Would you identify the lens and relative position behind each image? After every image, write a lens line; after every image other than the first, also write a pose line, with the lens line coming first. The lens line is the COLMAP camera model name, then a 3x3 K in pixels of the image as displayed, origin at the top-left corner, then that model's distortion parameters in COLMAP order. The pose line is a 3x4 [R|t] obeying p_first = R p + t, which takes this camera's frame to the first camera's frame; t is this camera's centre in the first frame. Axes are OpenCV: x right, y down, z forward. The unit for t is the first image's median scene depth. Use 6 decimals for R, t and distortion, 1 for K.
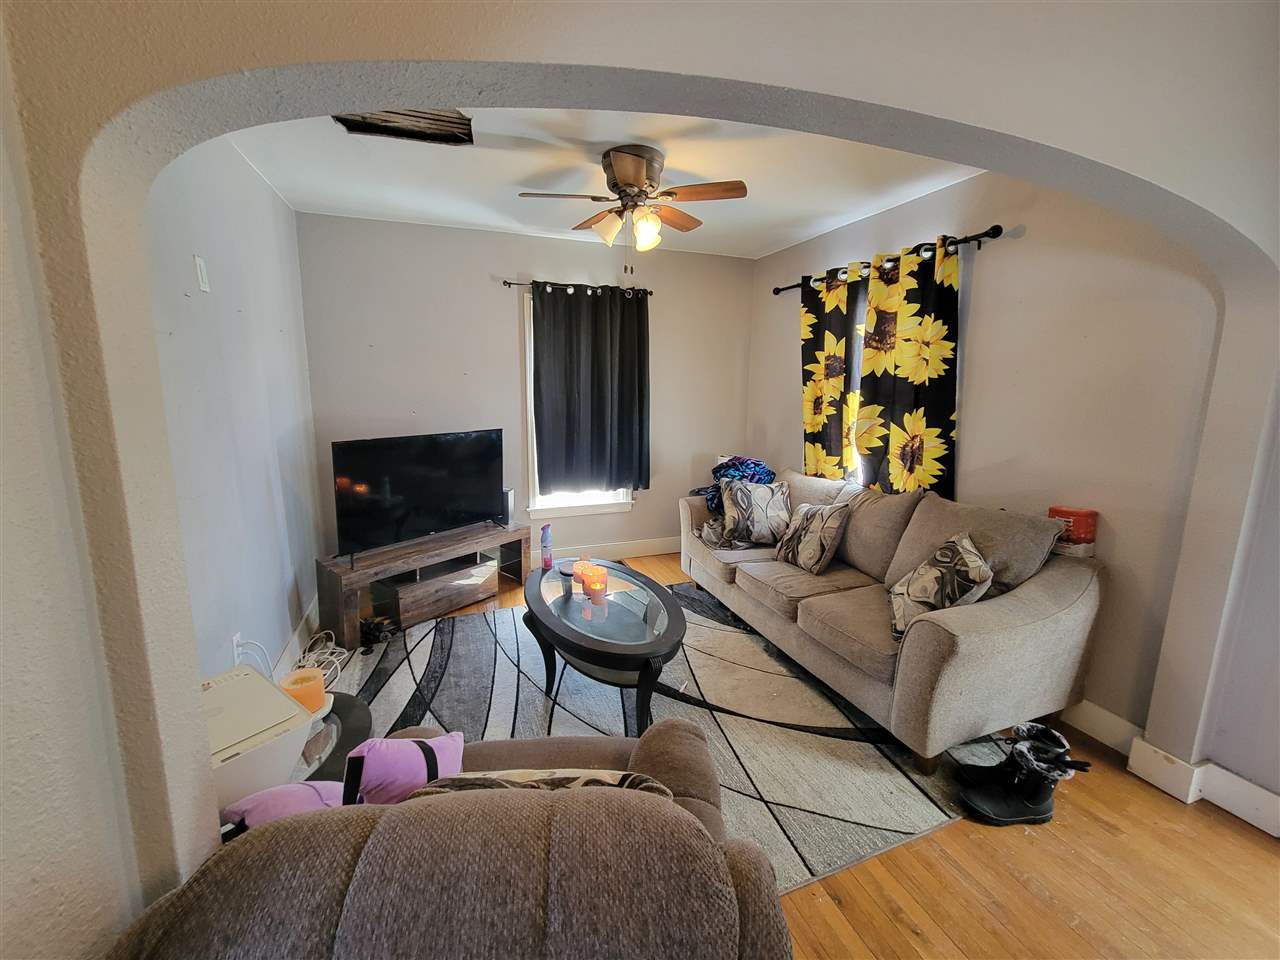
lens RADIAL K [[529.5, 0, 633.4], [0, 529.5, 477.8], [0, 0, 1]] dist [0.004997, 0.000190]
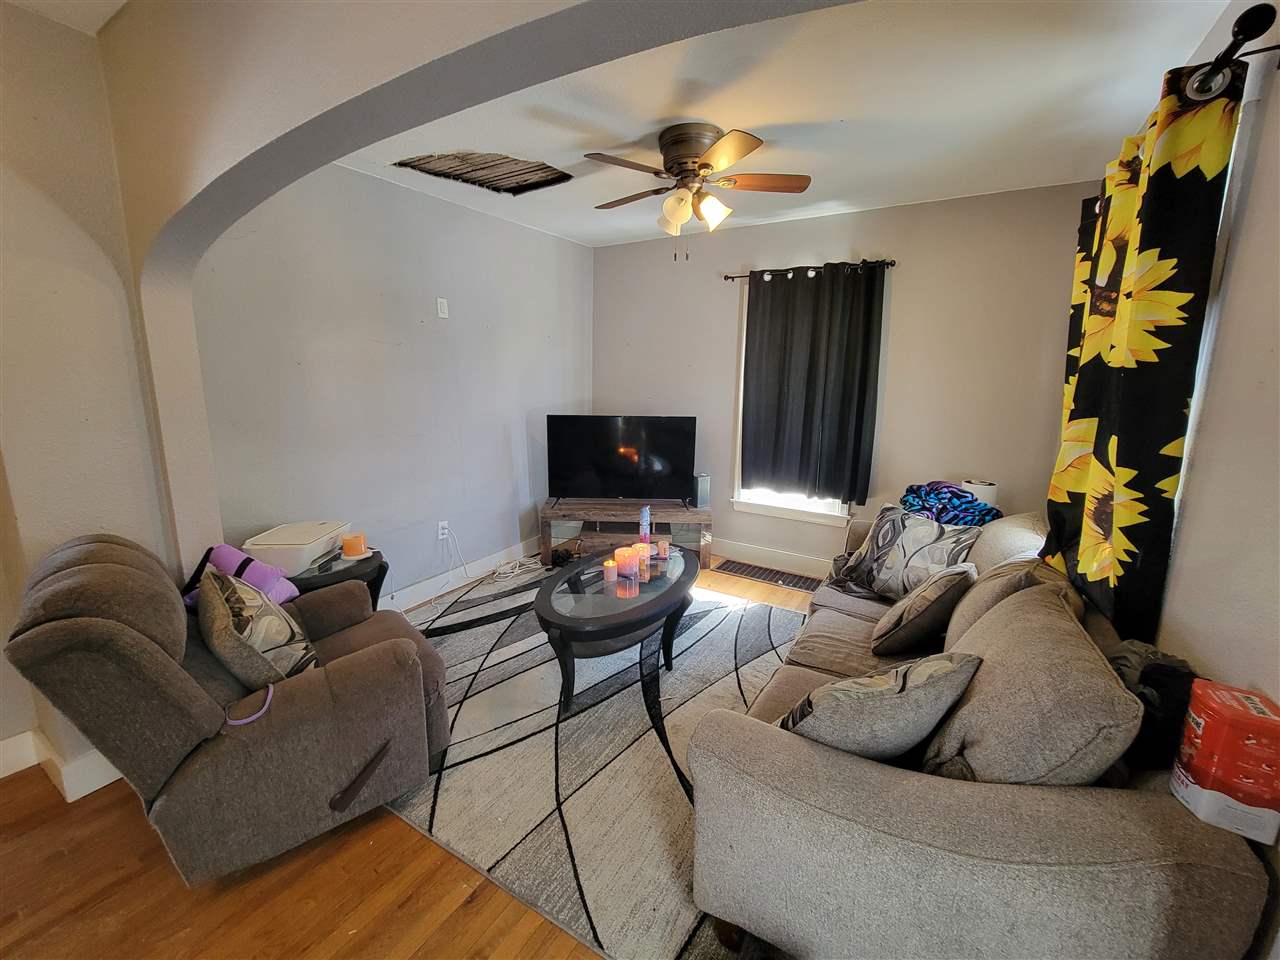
lens RADIAL K [[529.5, 0, 635.5], [0, 529.5, 474.9], [0, 0, 1]] dist [0.004997, 0.000190]
pose [[0.604725, 0.156469, -0.780913, 0.525809], [-0.152821, 0.985088, 0.079037, -0.042862], [0.781635, 0.071544, 0.619619, 0.249948]]
